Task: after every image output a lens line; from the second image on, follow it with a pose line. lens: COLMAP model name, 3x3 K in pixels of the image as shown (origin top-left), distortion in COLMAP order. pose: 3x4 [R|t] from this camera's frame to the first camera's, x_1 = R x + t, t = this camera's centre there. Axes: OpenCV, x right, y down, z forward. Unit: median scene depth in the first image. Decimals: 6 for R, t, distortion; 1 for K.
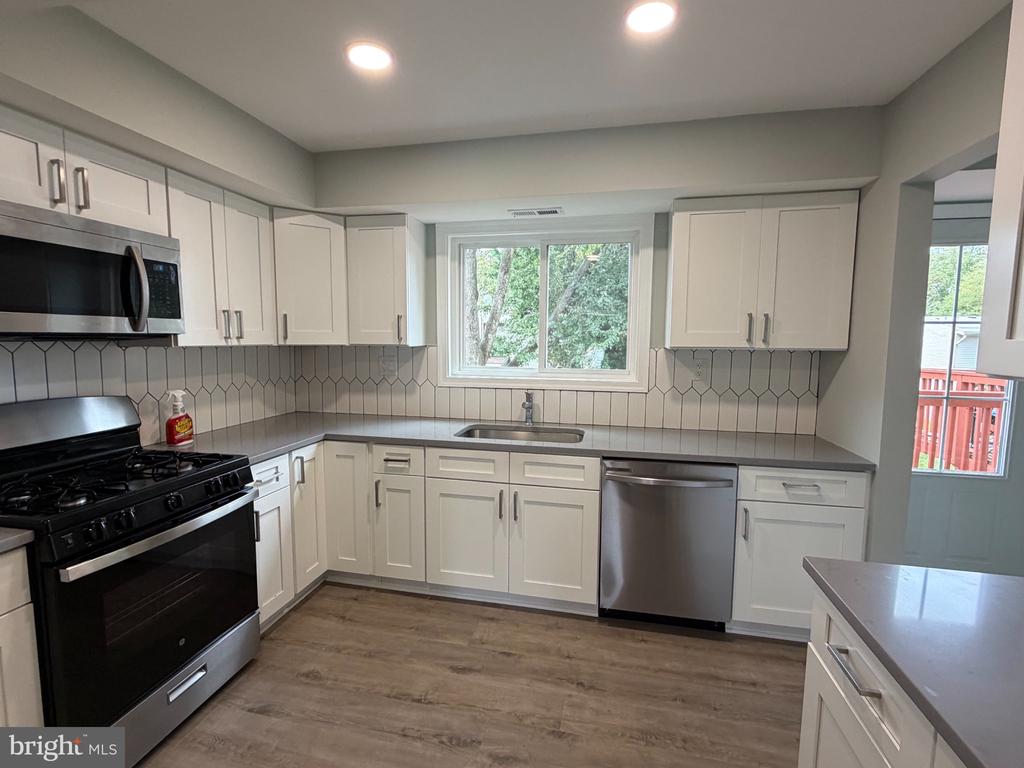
lens RADIAL K [[480.5, 0, 512.0], [0, 480.5, 384.0], [0, 0, 1]] dist [0.000174, 0.000255]
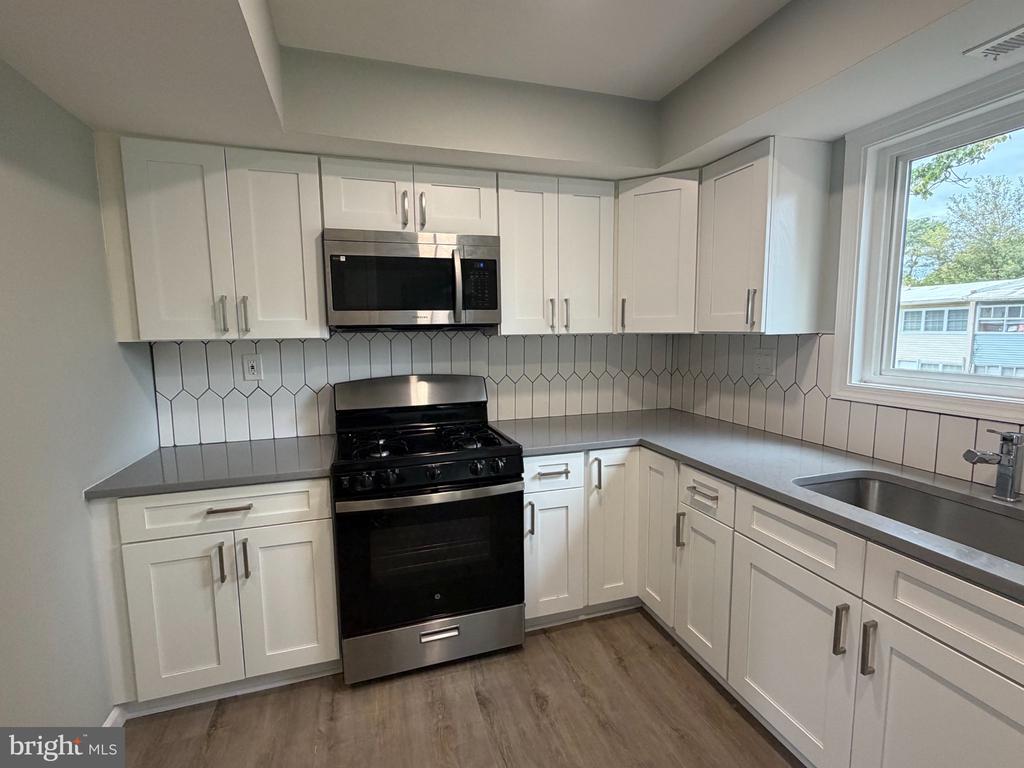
lens RADIAL K [[480.5, 0, 512.0], [0, 480.5, 384.0], [0, 0, 1]] dist [0.000174, 0.000255]
pose [[0.490163, 0.086413, -0.867337, 0.239162], [-0.066375, 0.995885, 0.061709, -0.030926], [0.869100, 0.027322, 0.493881, 0.409610]]
